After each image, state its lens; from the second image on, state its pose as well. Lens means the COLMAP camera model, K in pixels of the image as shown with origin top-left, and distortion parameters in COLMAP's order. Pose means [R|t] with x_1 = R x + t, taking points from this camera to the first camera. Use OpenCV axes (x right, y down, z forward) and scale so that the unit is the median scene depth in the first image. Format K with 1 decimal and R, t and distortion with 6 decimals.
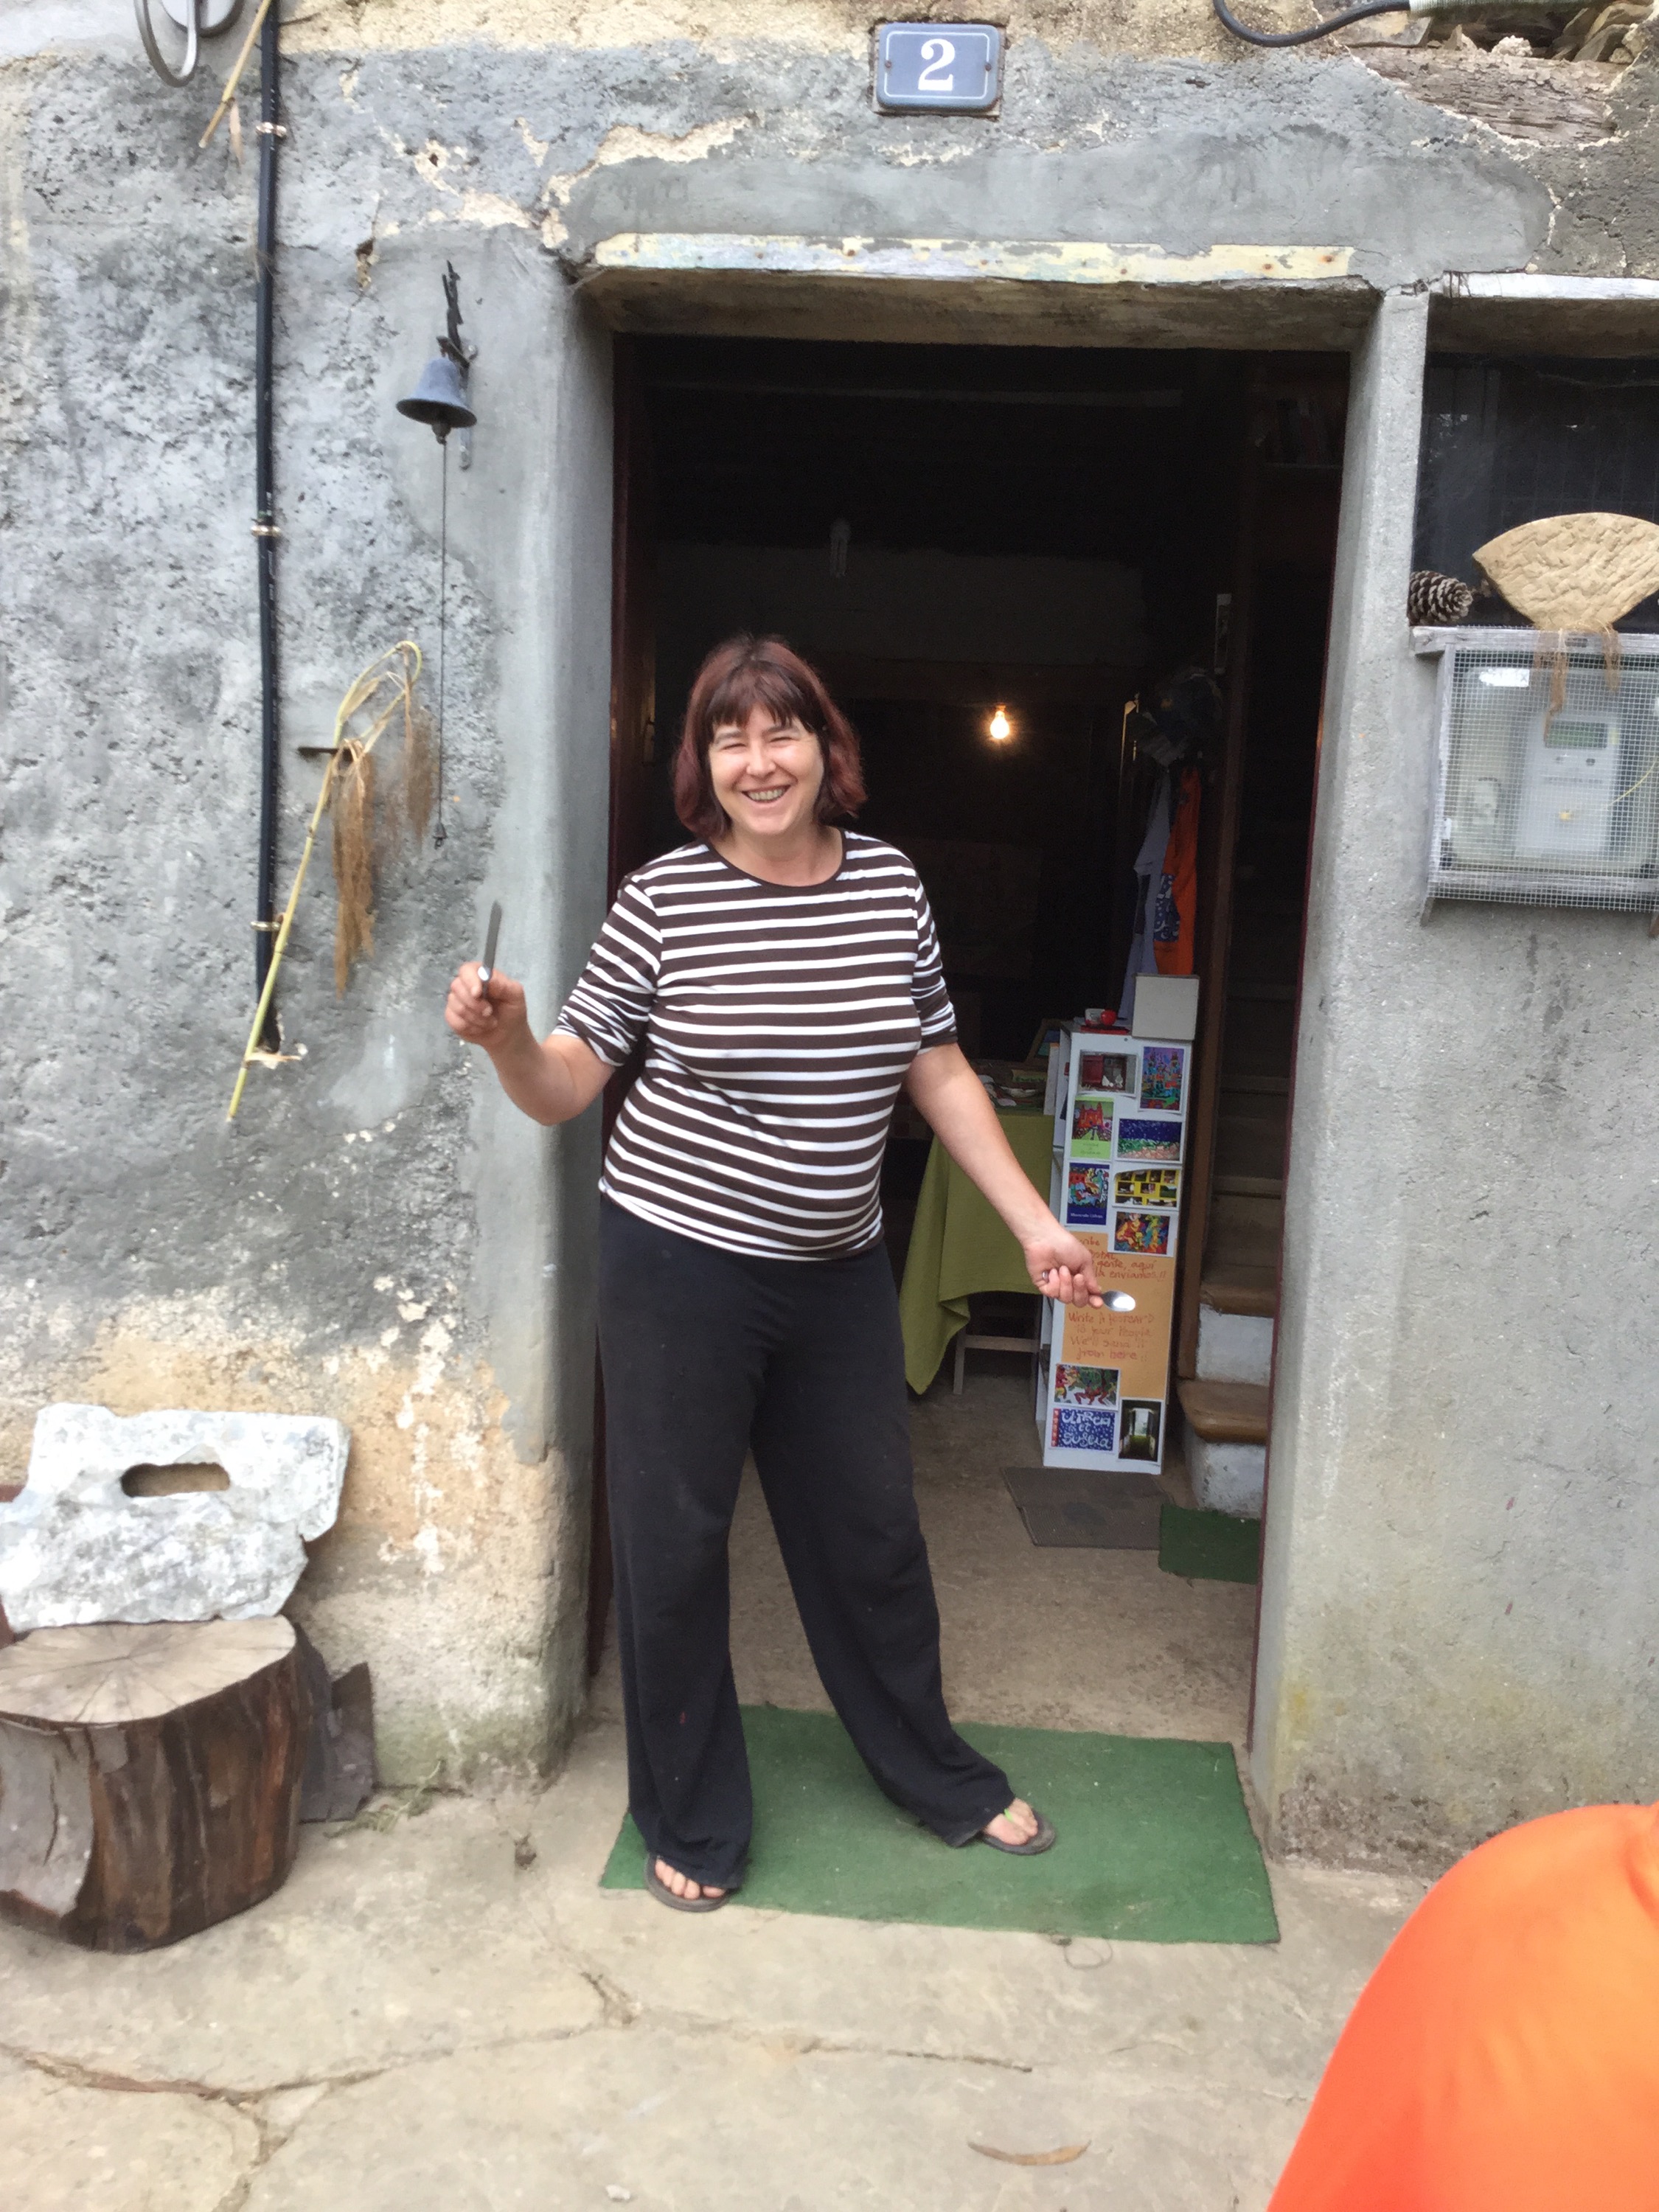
lens RADIAL K [[2039.0, 0, 870.6], [0, 2039.0, 1087.8], [0, 0, 1]] dist [0.076464, -0.132620]
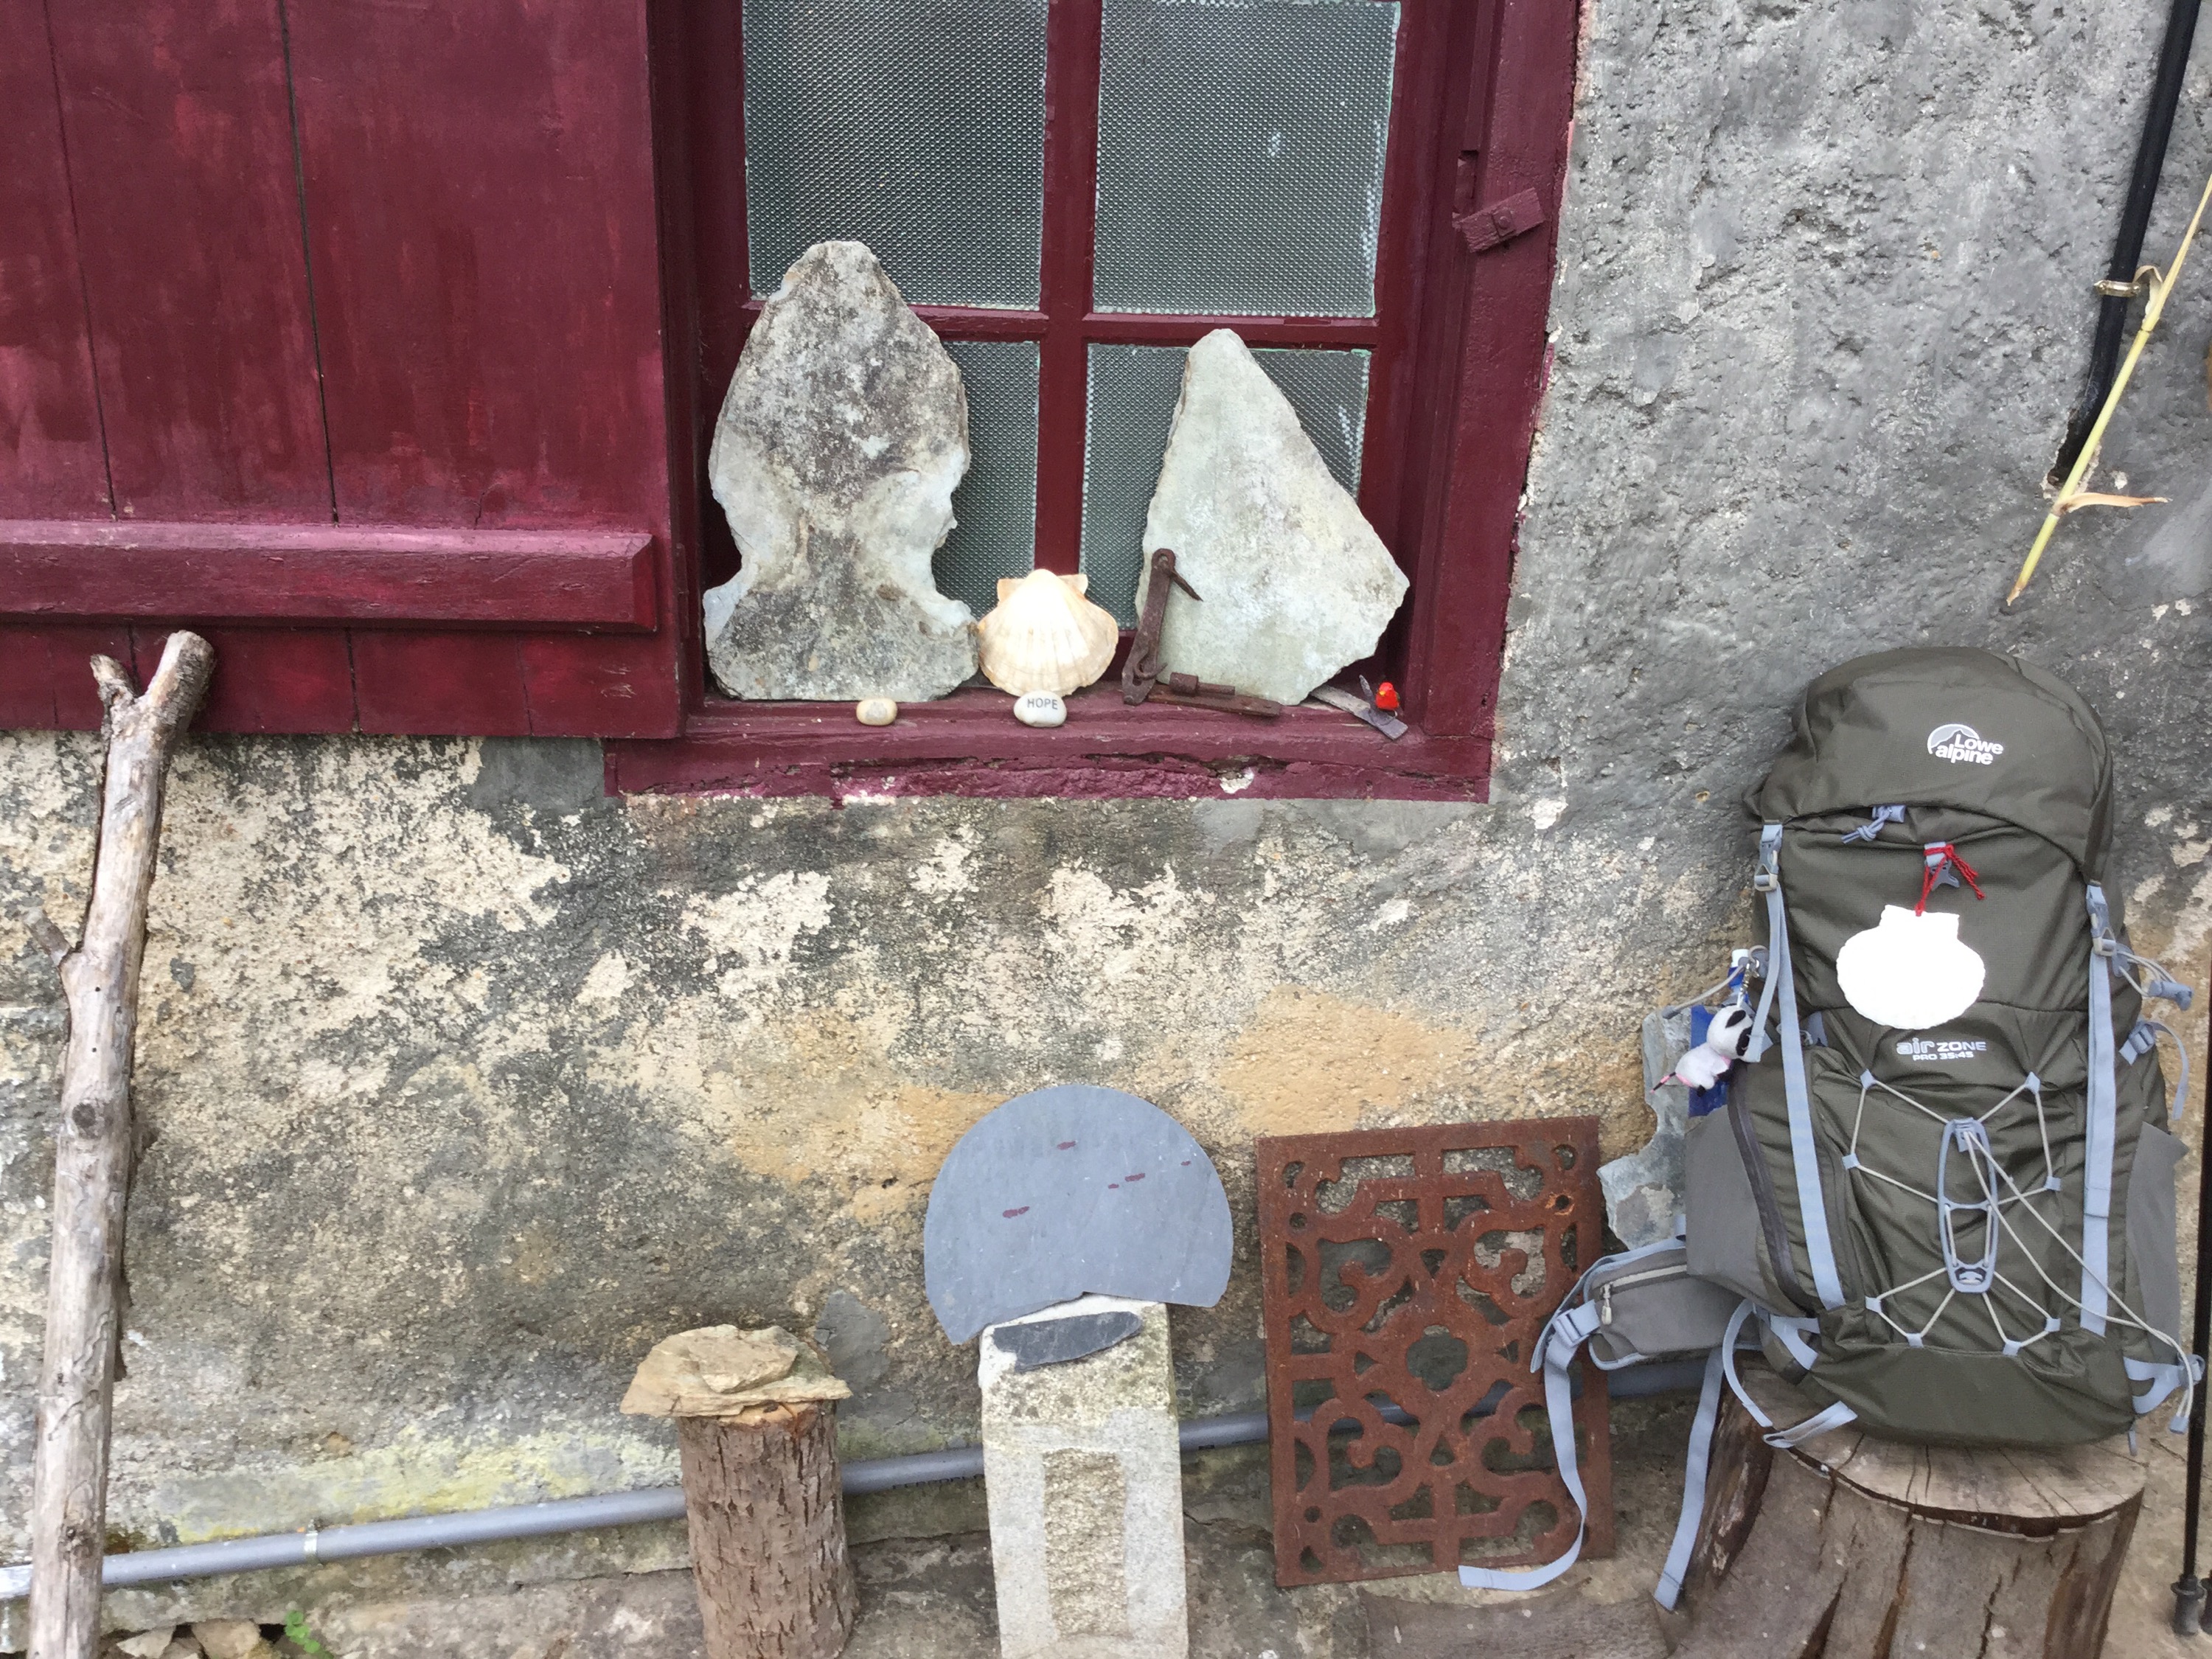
lens RADIAL K [[2039.0, 0, 1097.5], [0, 2039.0, 838.3], [0, 0, 1]] dist [0.076464, -0.132620]
pose [[0.985061, -0.064189, 0.159798, -0.716289], [0.021013, 0.965803, 0.258422, -0.085891], [-0.170921, -0.251204, 0.952724, 0.408667]]
